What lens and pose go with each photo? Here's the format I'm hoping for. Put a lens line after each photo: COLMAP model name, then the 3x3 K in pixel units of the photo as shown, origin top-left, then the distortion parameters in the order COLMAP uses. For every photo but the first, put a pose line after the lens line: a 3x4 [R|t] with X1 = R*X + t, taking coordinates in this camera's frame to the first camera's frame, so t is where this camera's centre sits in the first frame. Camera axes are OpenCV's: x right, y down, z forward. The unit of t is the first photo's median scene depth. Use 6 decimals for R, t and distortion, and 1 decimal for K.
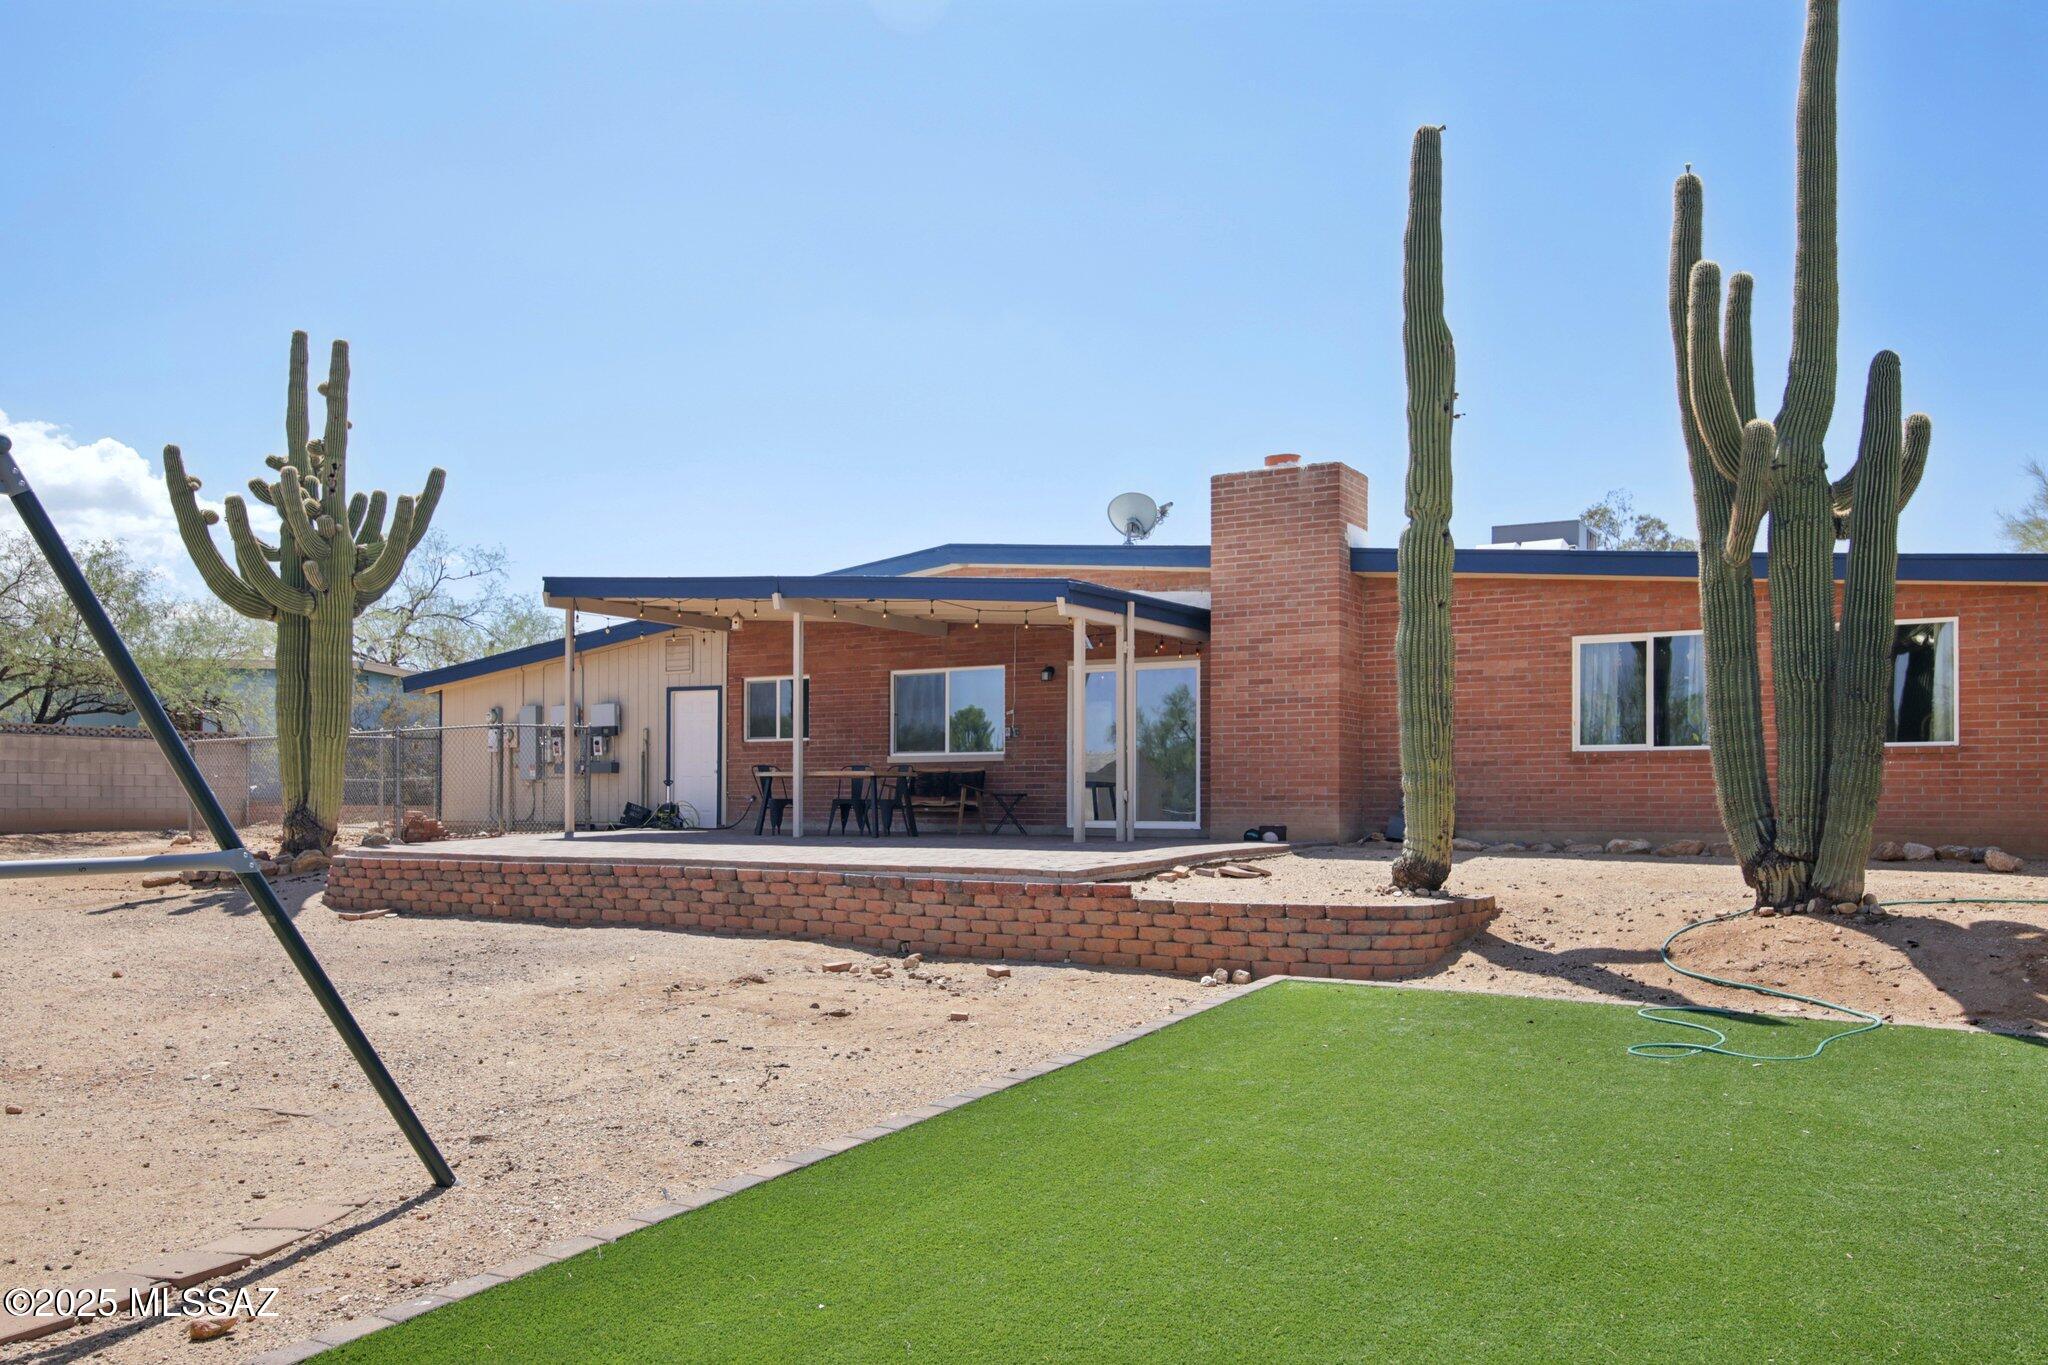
lens RADIAL K [[1631.8, 0, 1024.9], [0, 1631.8, 693.4], [0, 0, 1]] dist [-0.005822, -0.004172]
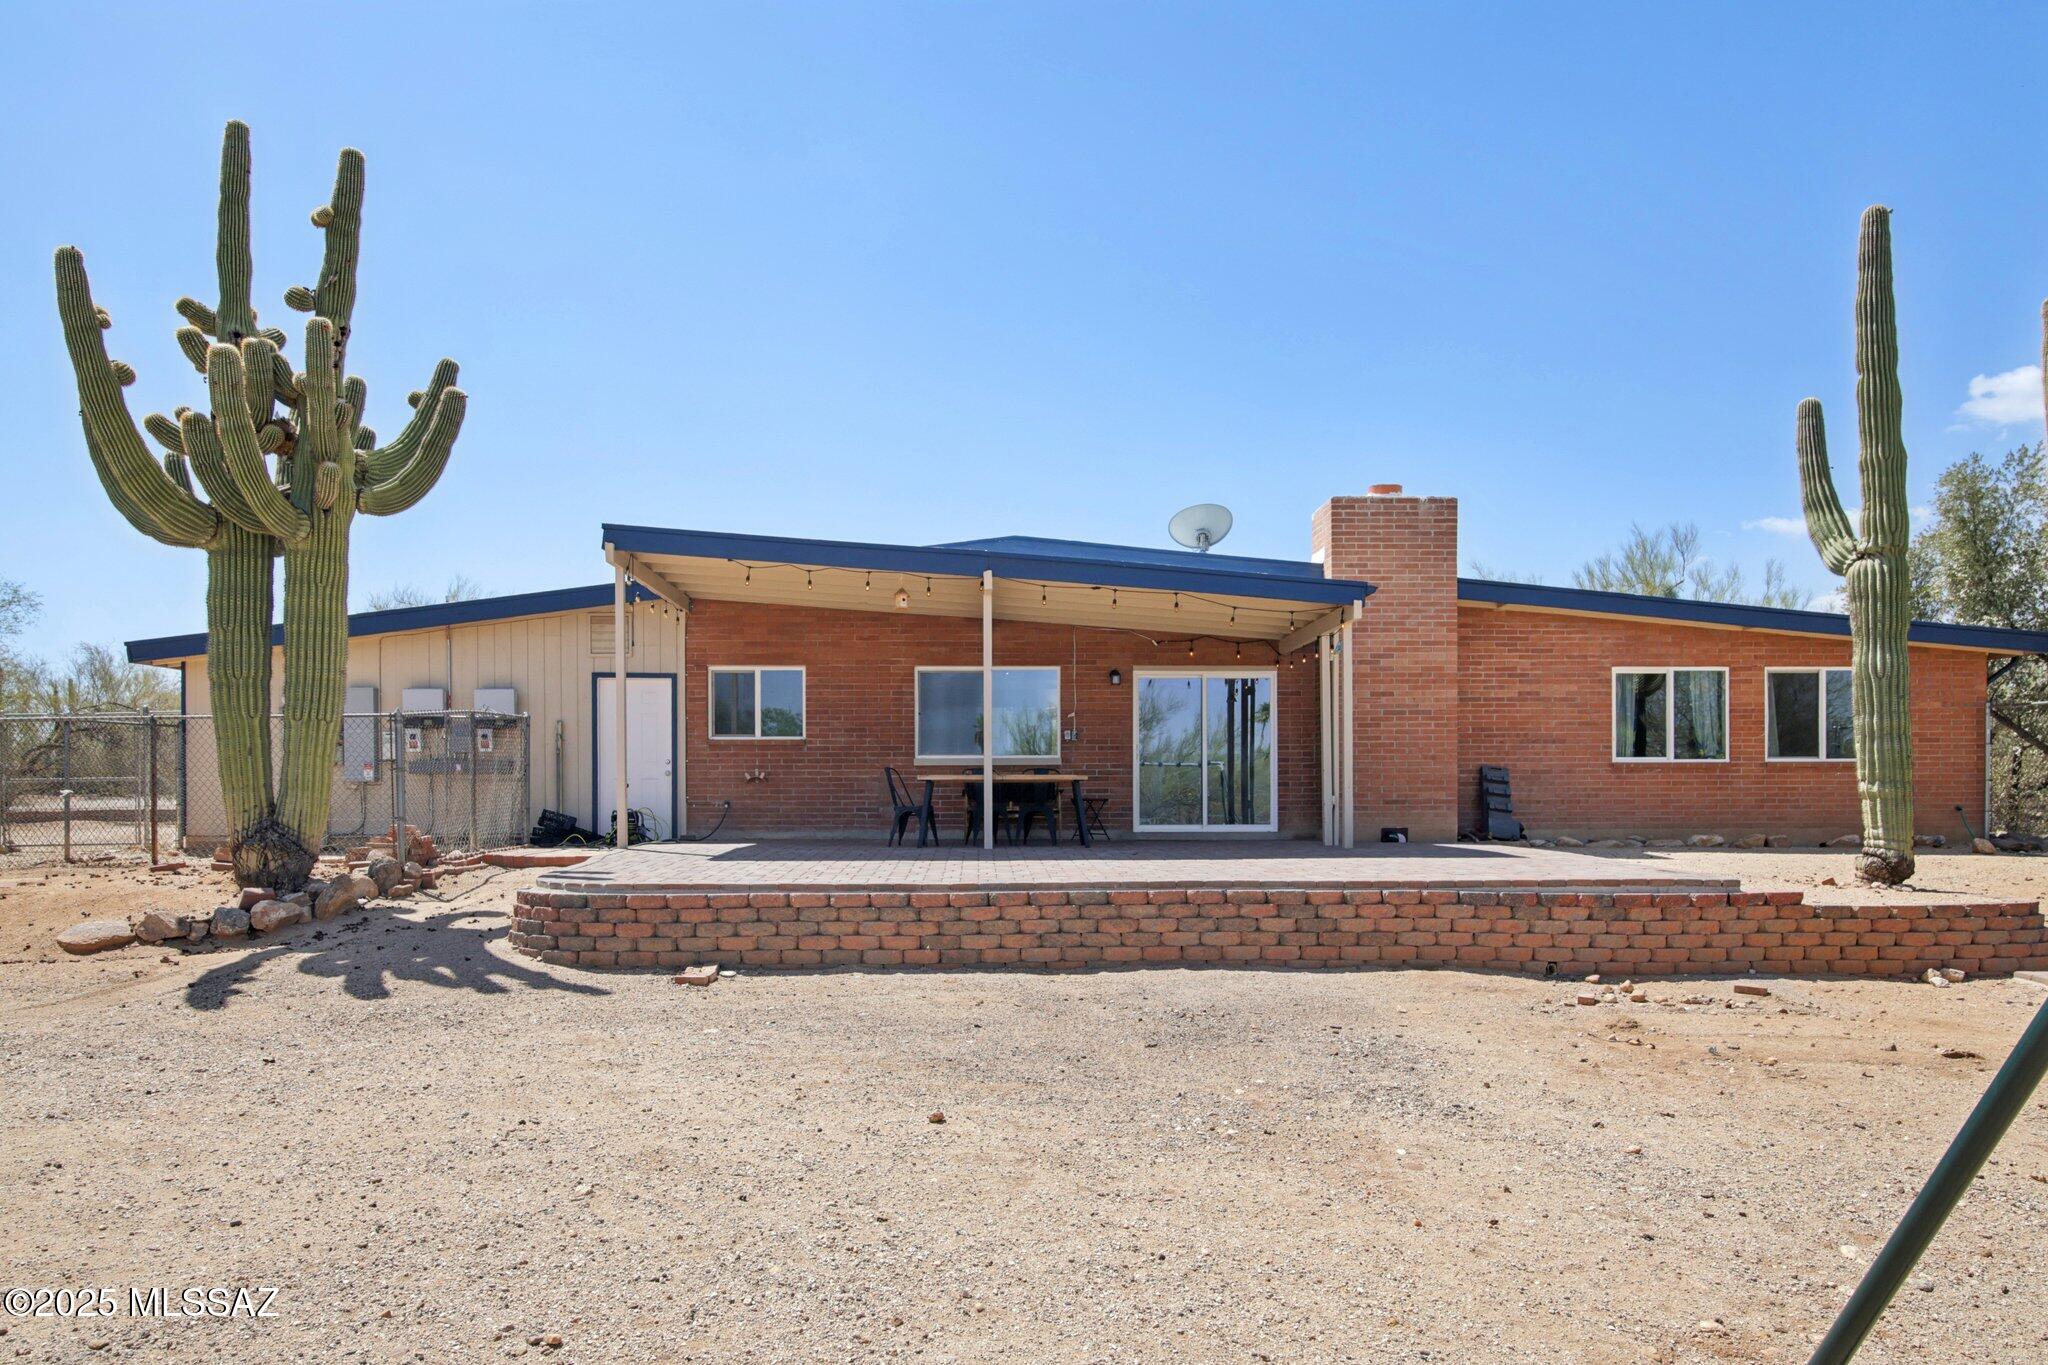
lens RADIAL K [[1341.7, 0, 1021.1], [0, 1341.7, 737.8], [0, 0, 1]] dist [-0.005070, 0.001608]
pose [[0.833908, 0.021323, 0.551491, -0.544560], [-0.032481, 0.999417, 0.010473, 0.020270], [-0.550946, -0.026646, 0.834115, 0.396717]]
